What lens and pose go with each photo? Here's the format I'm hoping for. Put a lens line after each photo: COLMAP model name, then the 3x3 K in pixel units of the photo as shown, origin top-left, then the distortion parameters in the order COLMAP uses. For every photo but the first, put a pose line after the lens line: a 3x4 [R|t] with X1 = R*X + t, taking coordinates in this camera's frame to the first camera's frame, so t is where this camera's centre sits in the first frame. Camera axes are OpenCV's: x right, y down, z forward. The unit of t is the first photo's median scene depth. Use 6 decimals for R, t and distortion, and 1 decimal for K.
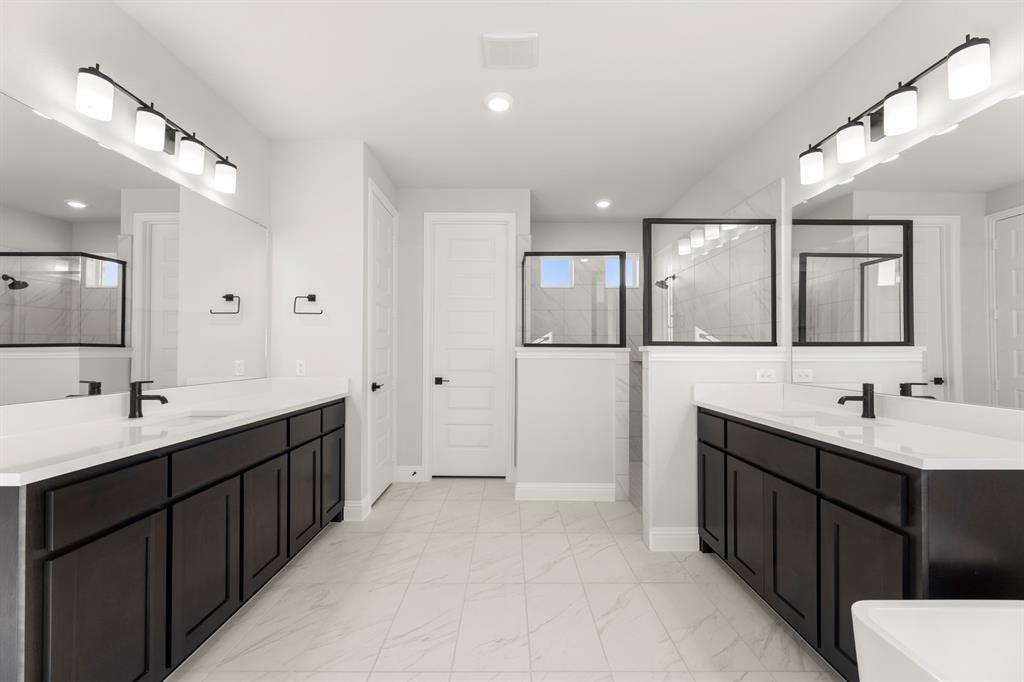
lens RADIAL K [[411.6, 0, 508.2], [0, 411.6, 347.0], [0, 0, 1]] dist [0.001084, 0.000027]
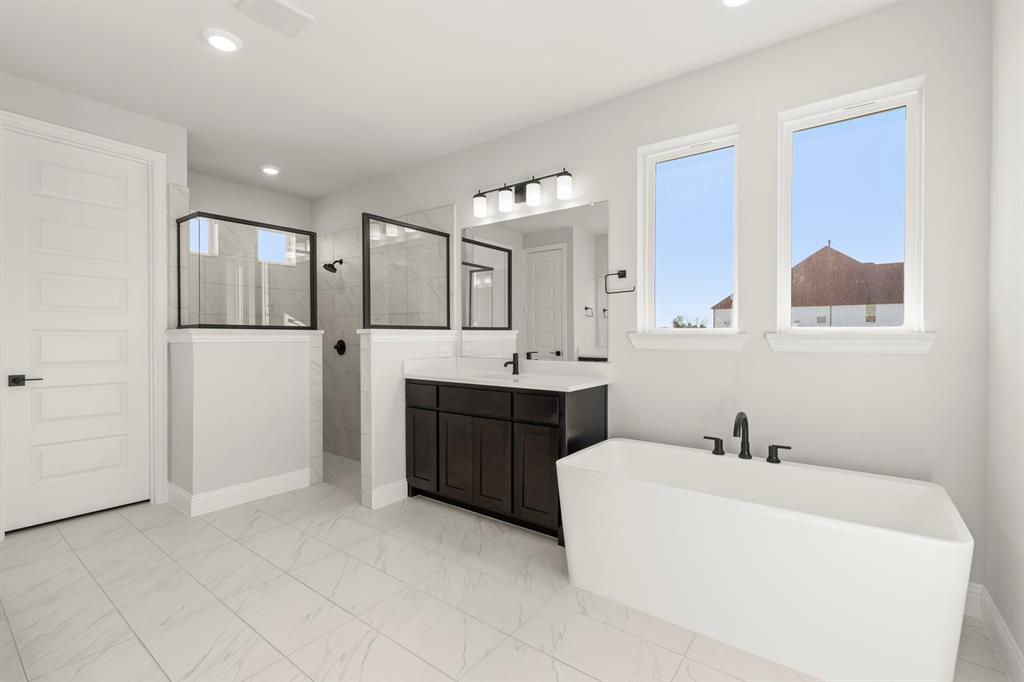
lens RADIAL K [[452.3, 0, 516.3], [0, 452.3, 337.8], [0, 0, 1]] dist [-0.000624, -0.000159]
pose [[0.596859, -0.007394, 0.802312, -0.406960], [-0.007080, 0.999870, 0.014481, 0.001227], [-0.802315, -0.014324, 0.596729, -0.050158]]
